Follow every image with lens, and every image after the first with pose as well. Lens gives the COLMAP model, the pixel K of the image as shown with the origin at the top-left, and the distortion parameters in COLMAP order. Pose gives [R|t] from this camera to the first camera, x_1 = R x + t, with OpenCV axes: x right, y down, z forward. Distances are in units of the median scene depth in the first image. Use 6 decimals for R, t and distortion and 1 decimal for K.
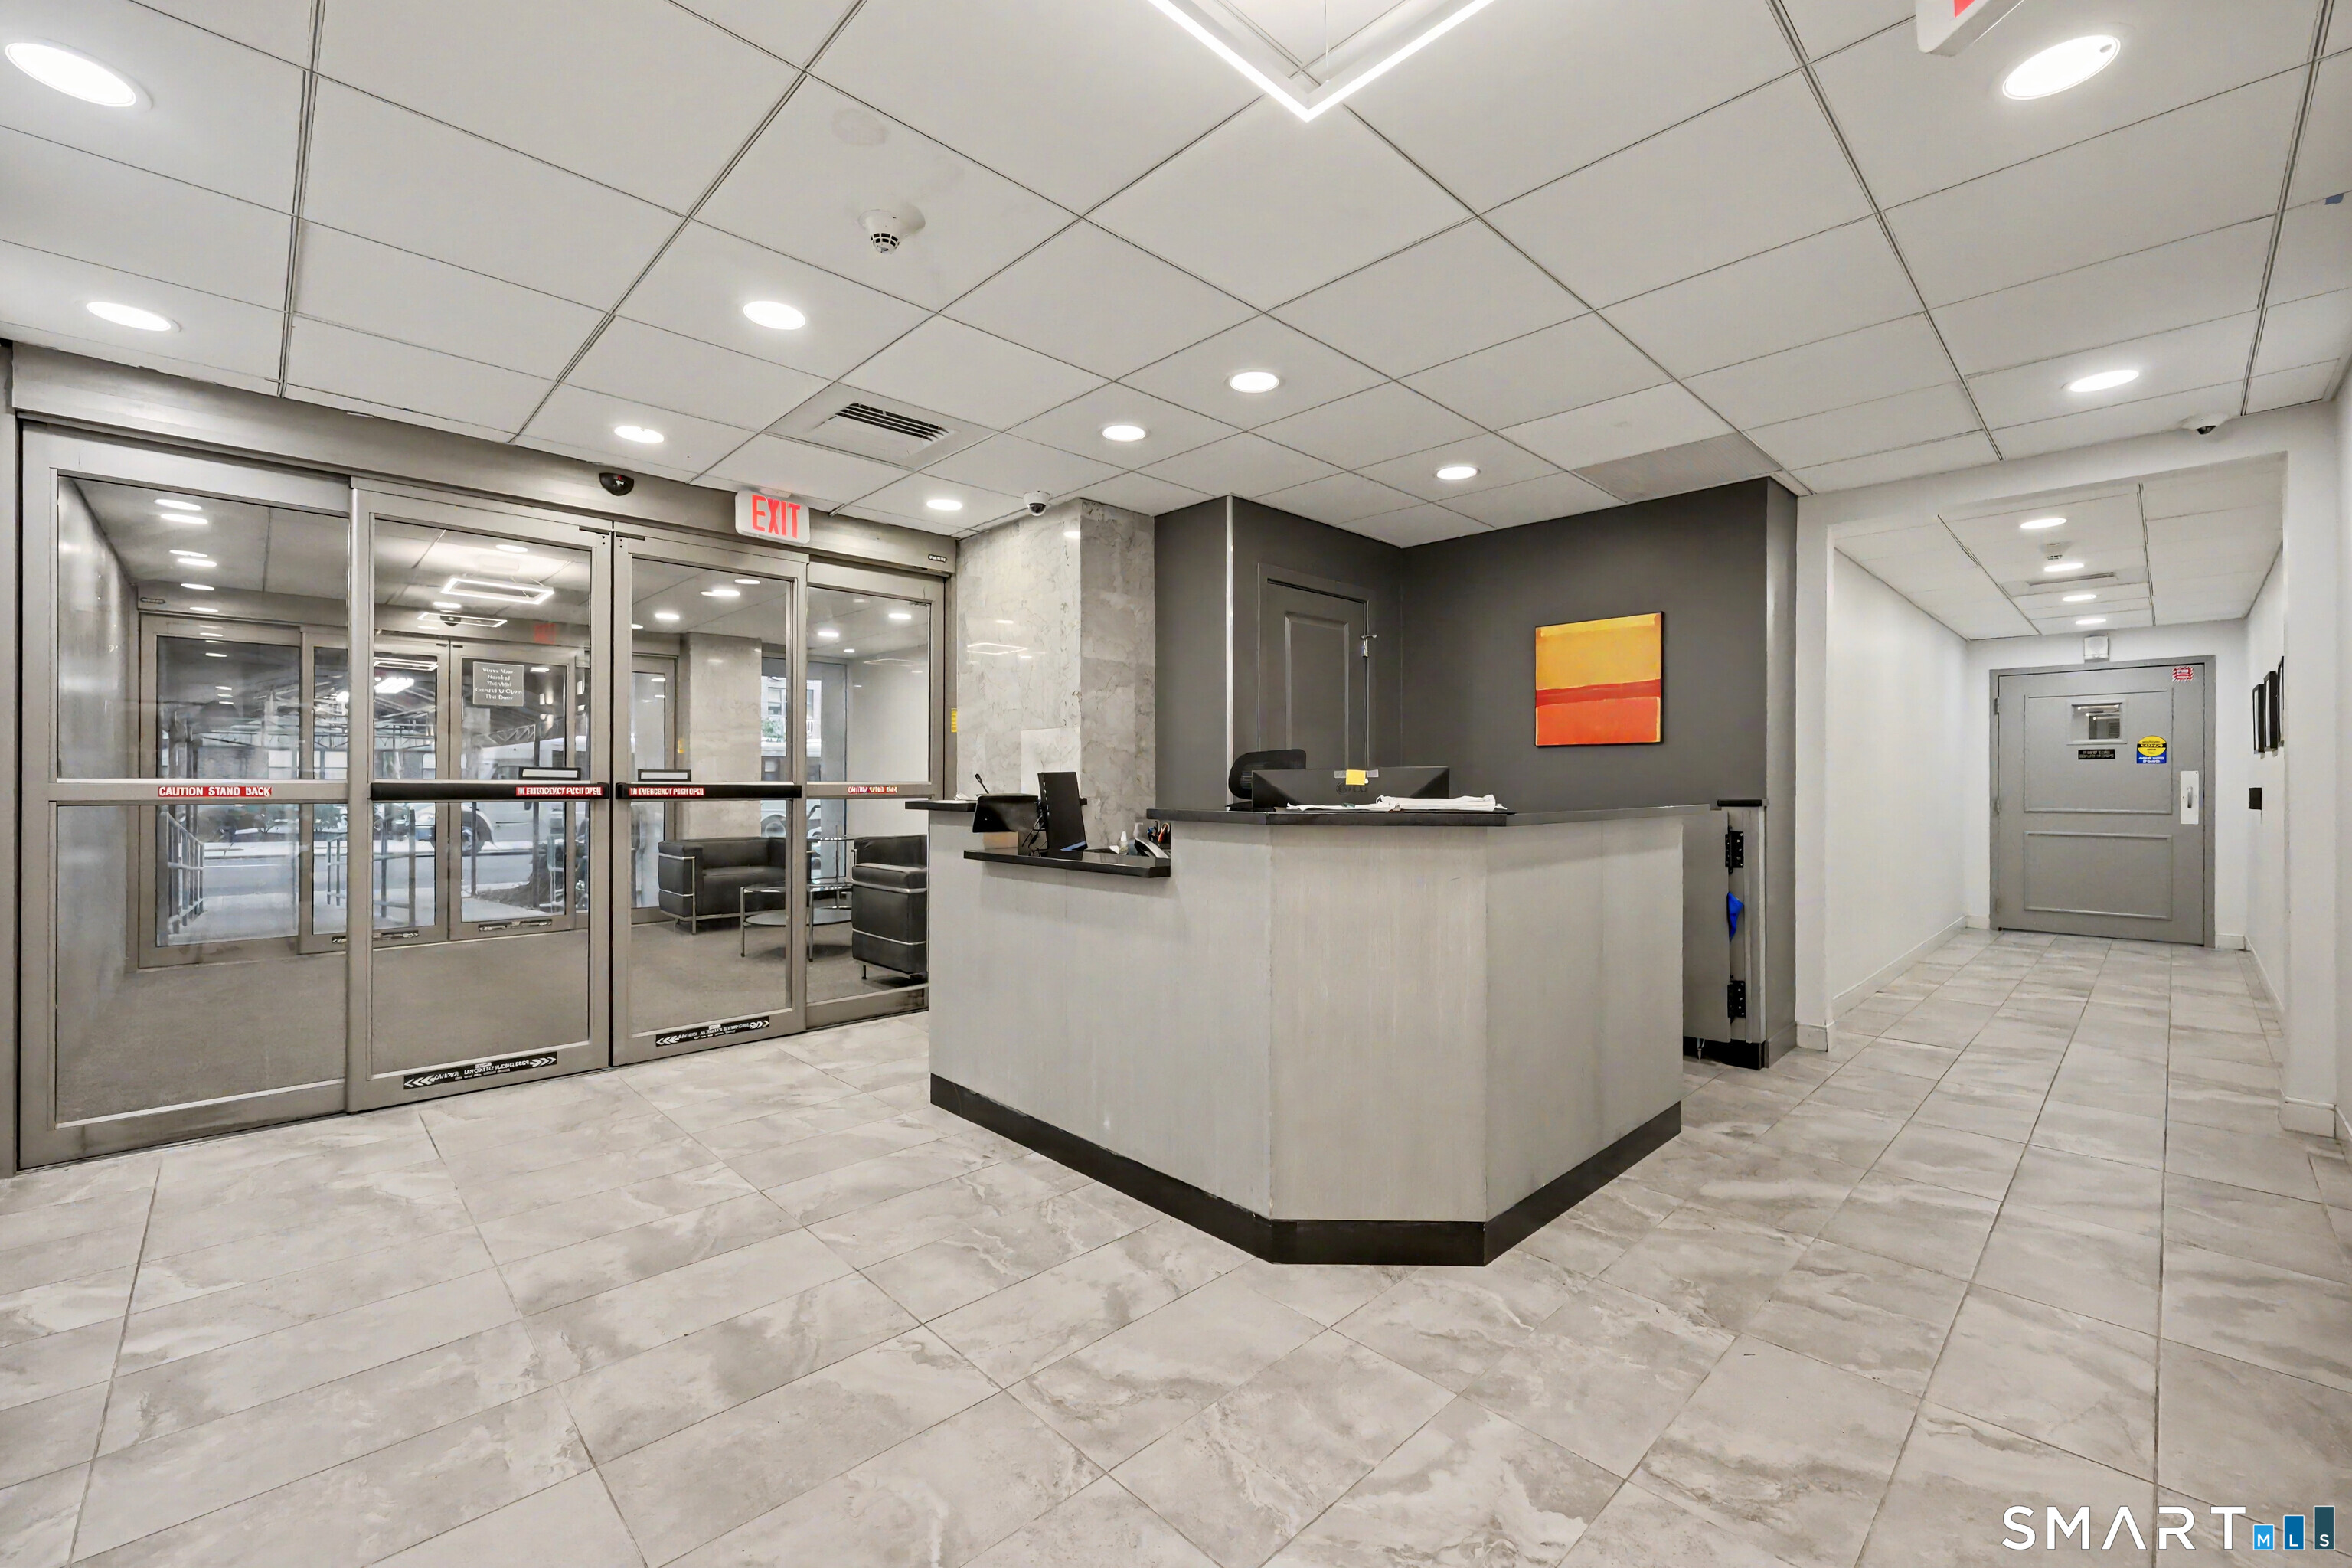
lens RADIAL K [[944.9, 0, 1231.2], [0, 944.9, 779.2], [0, 0, 1]] dist [0.000192, -0.000064]
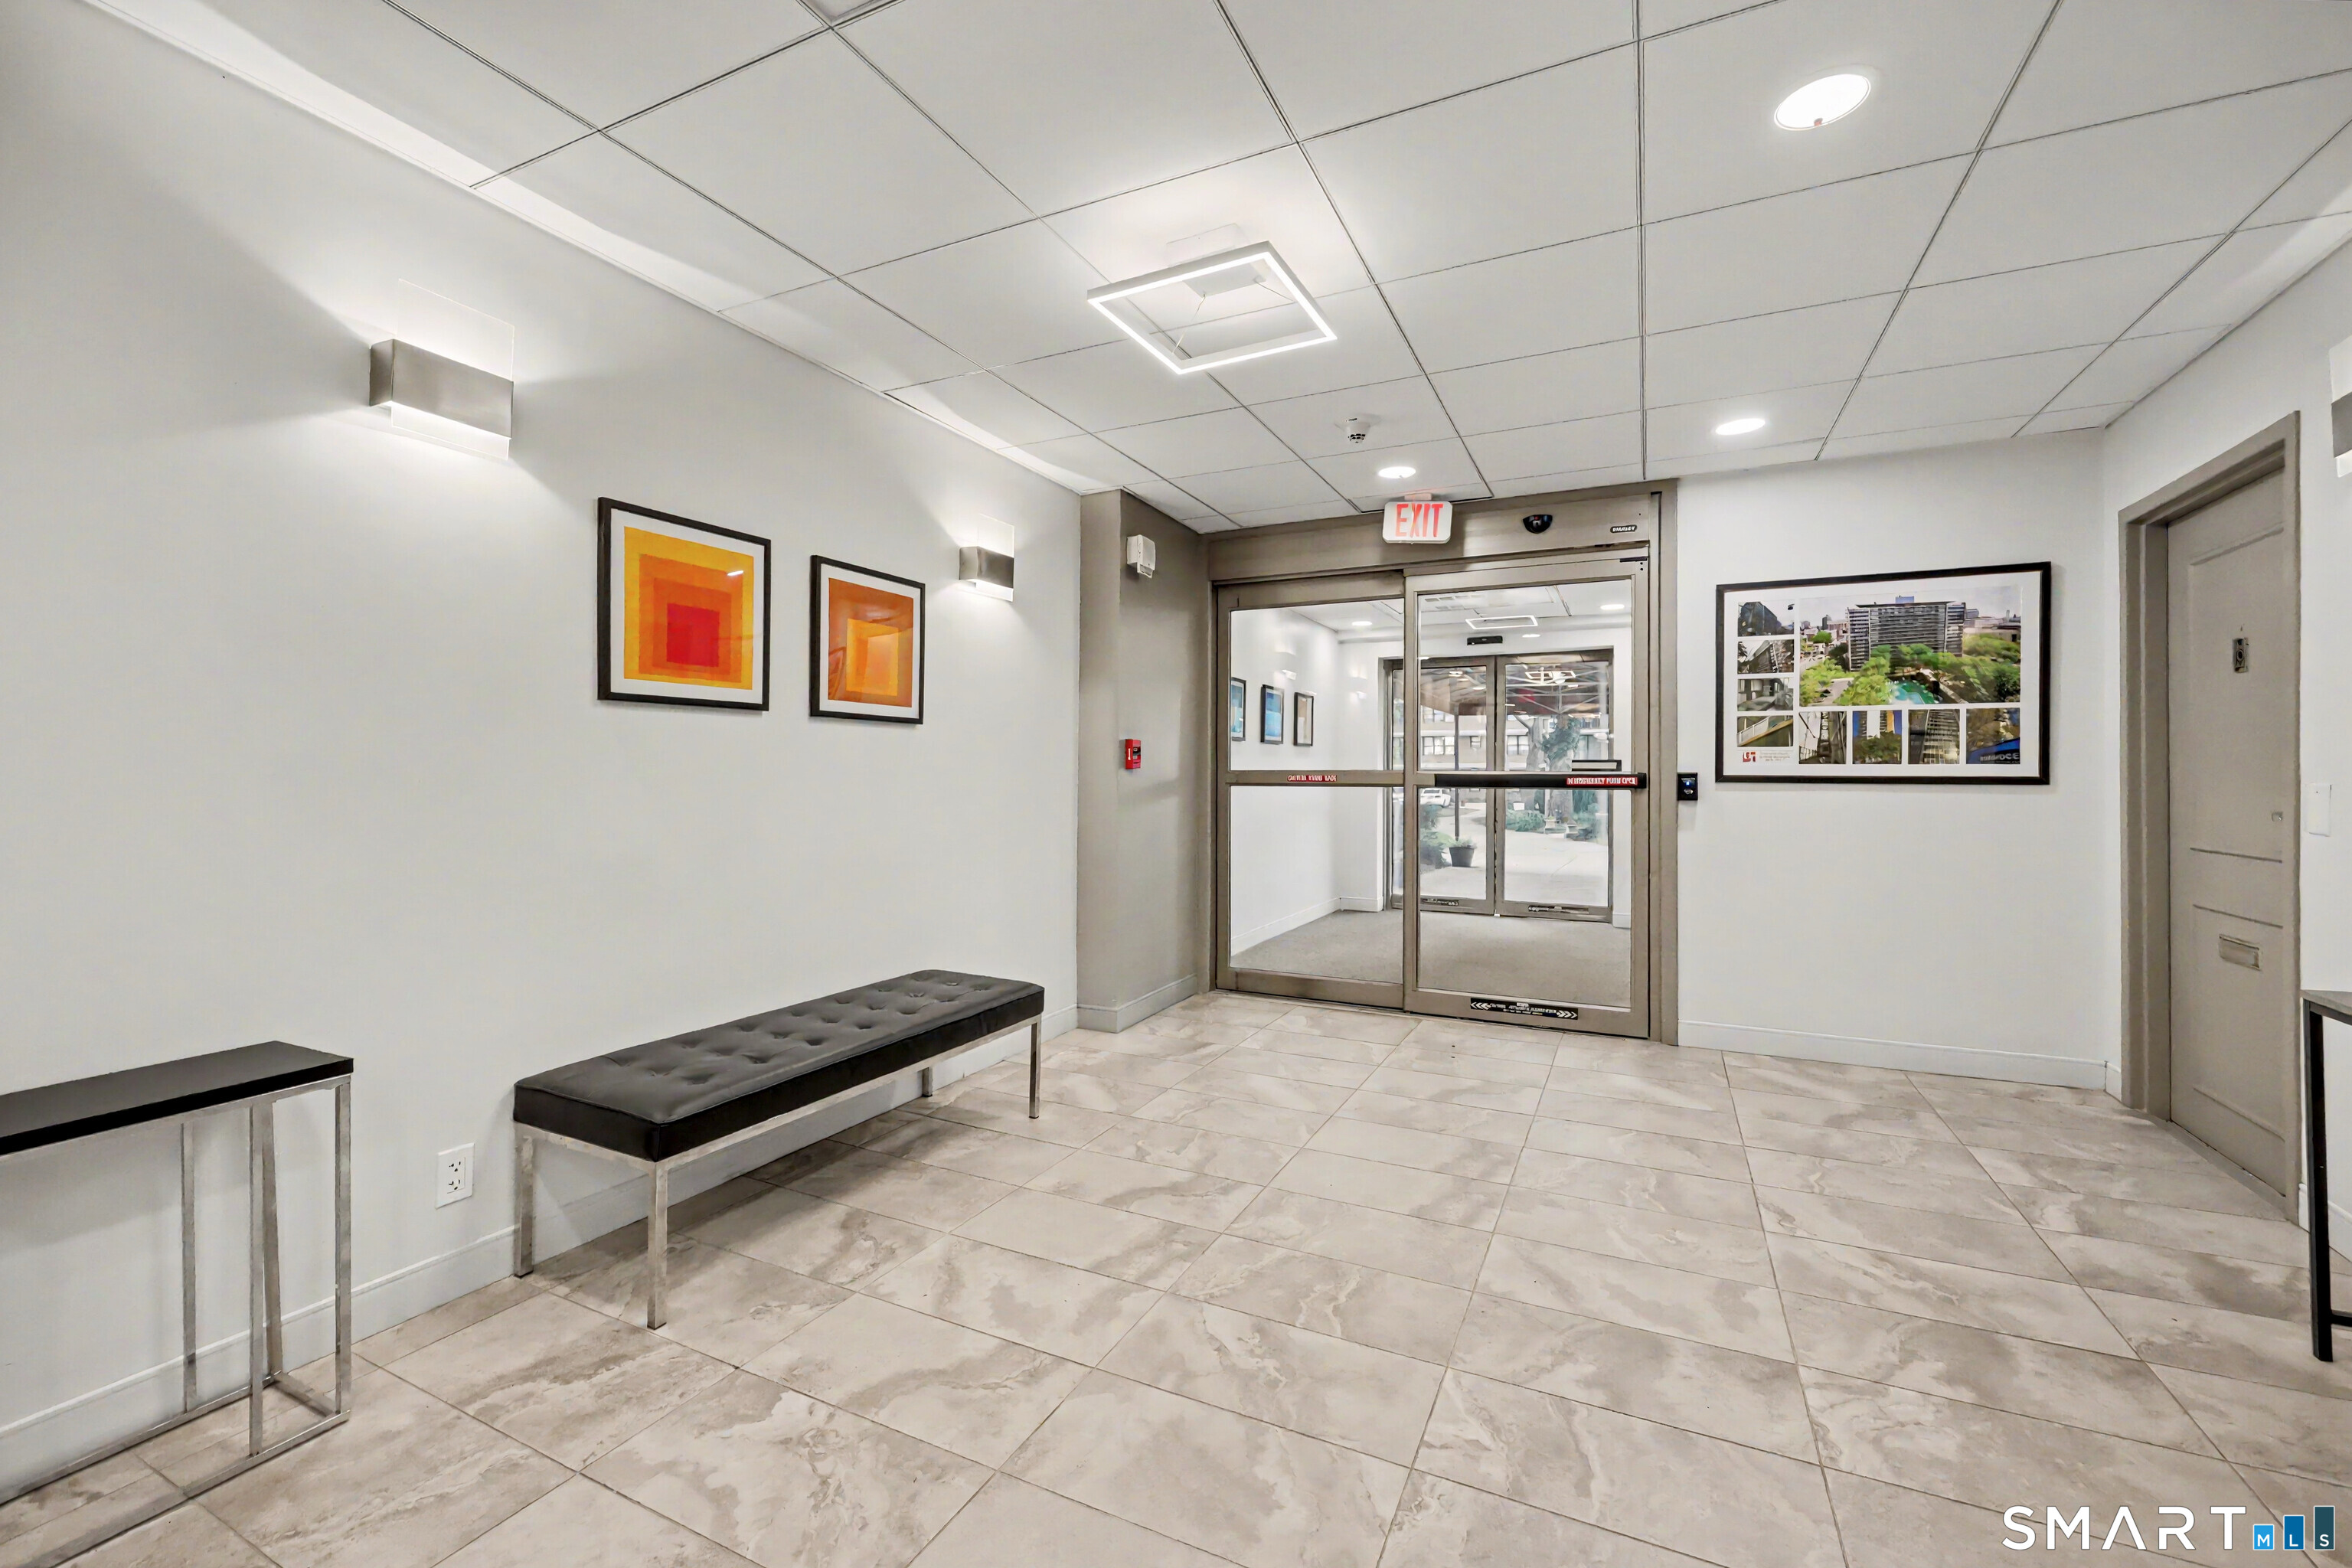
lens RADIAL K [[944.9, 0, 1231.2], [0, 944.9, 779.2], [0, 0, 1]] dist [0.000192, -0.000064]
pose [[0.340144, 0.004001, -0.940365, 0.249389], [0.004607, 0.999972, 0.005921, 0.002496], [0.940362, -0.006346, 0.340116, 0.253934]]
